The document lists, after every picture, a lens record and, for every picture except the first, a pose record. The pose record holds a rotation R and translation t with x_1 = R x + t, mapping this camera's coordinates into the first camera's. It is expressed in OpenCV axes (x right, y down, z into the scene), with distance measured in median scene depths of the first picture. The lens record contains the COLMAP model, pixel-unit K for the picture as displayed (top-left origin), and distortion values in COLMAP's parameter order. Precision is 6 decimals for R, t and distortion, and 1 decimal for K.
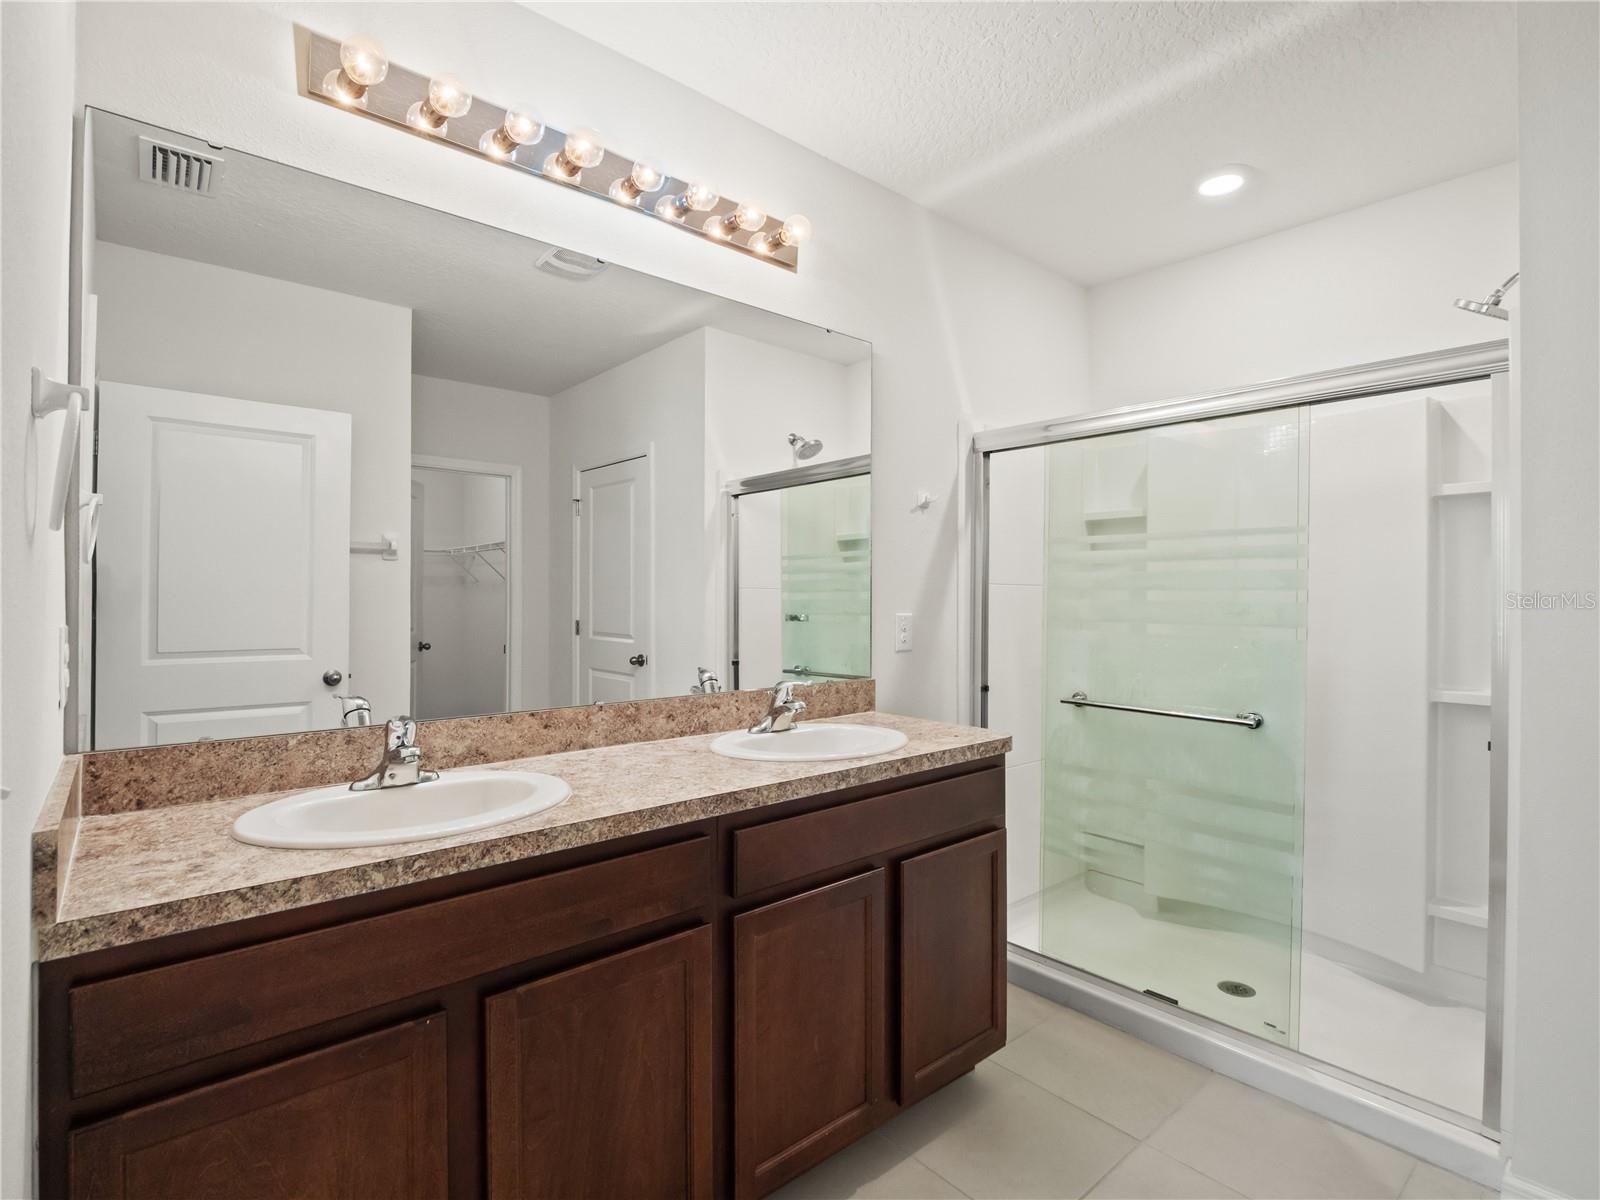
lens RADIAL K [[760.5, 0, 799.1], [0, 760.5, 577.3], [0, 0, 1]] dist [-0.011880, -0.000085]
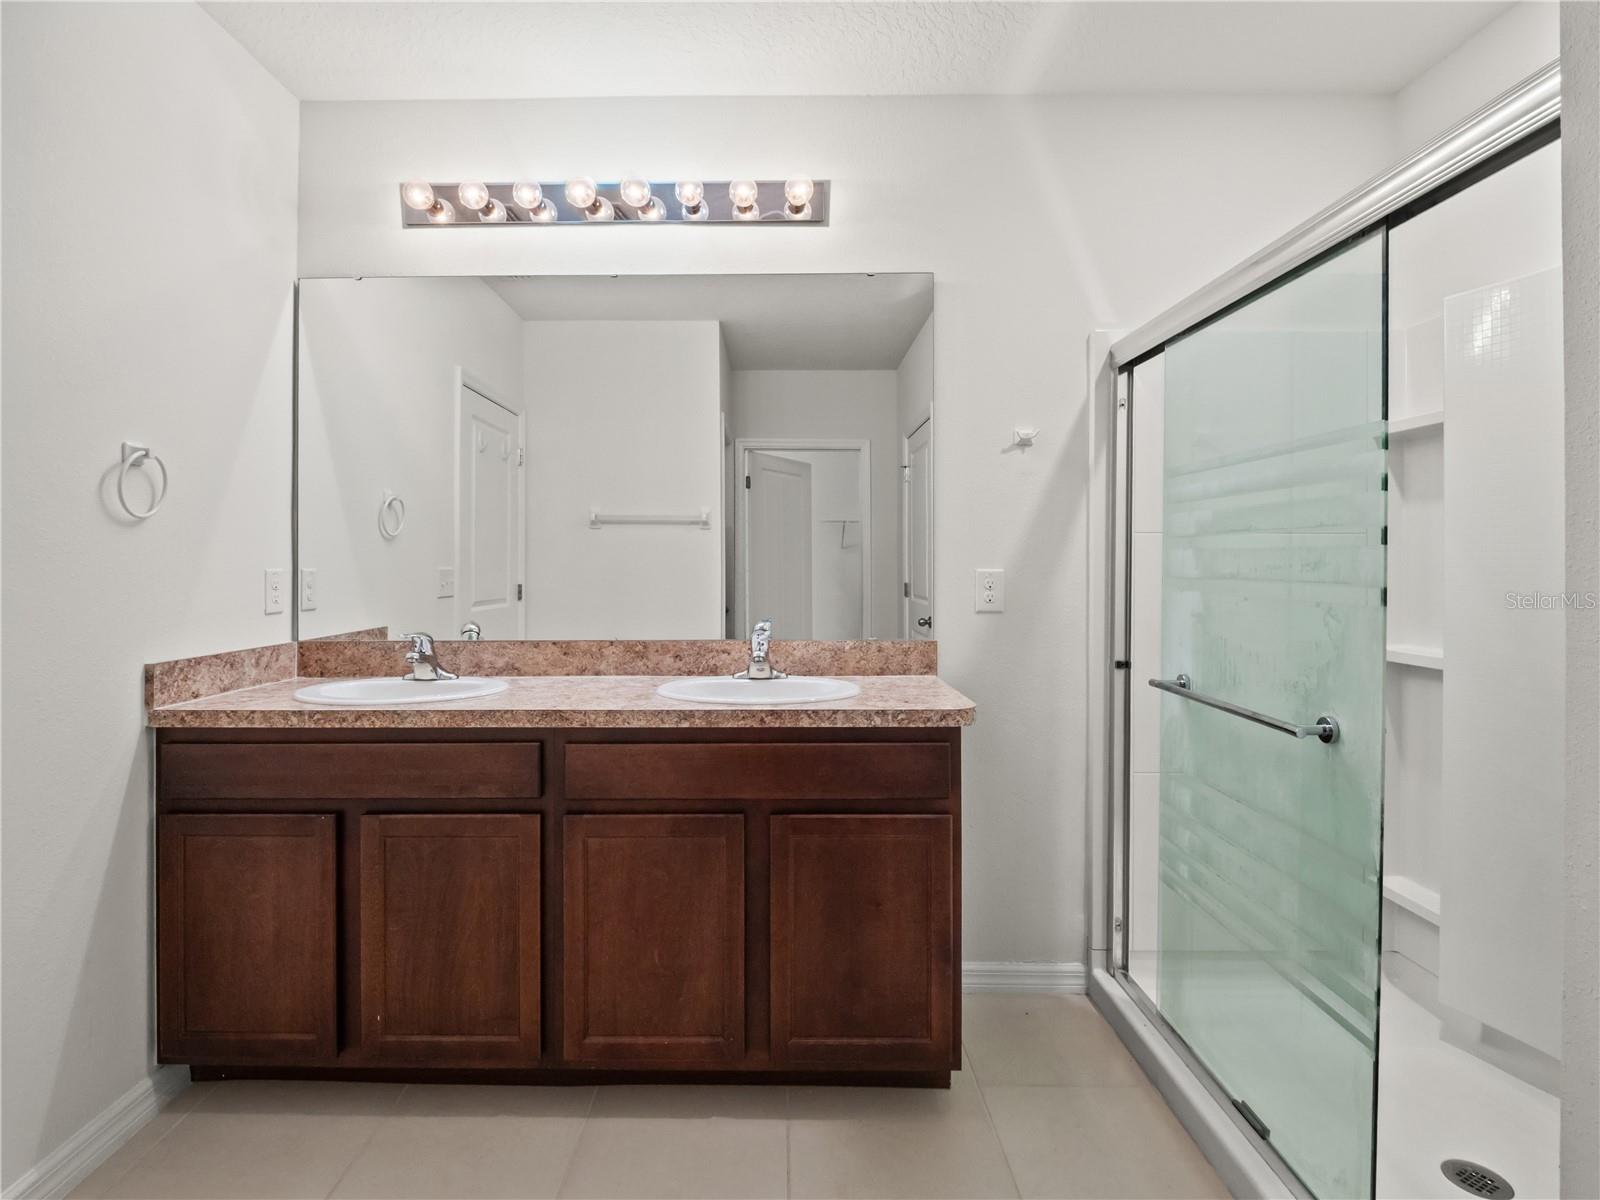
lens RADIAL K [[790.1, 0, 799.3], [0, 790.1, 551.1], [0, 0, 1]] dist [0.002786, -0.012765]
pose [[0.761110, -0.017027, -0.648399, 0.954145], [0.022284, 0.999752, -0.000095, 0.037462], [0.648240, -0.014376, 0.761301, 0.281470]]
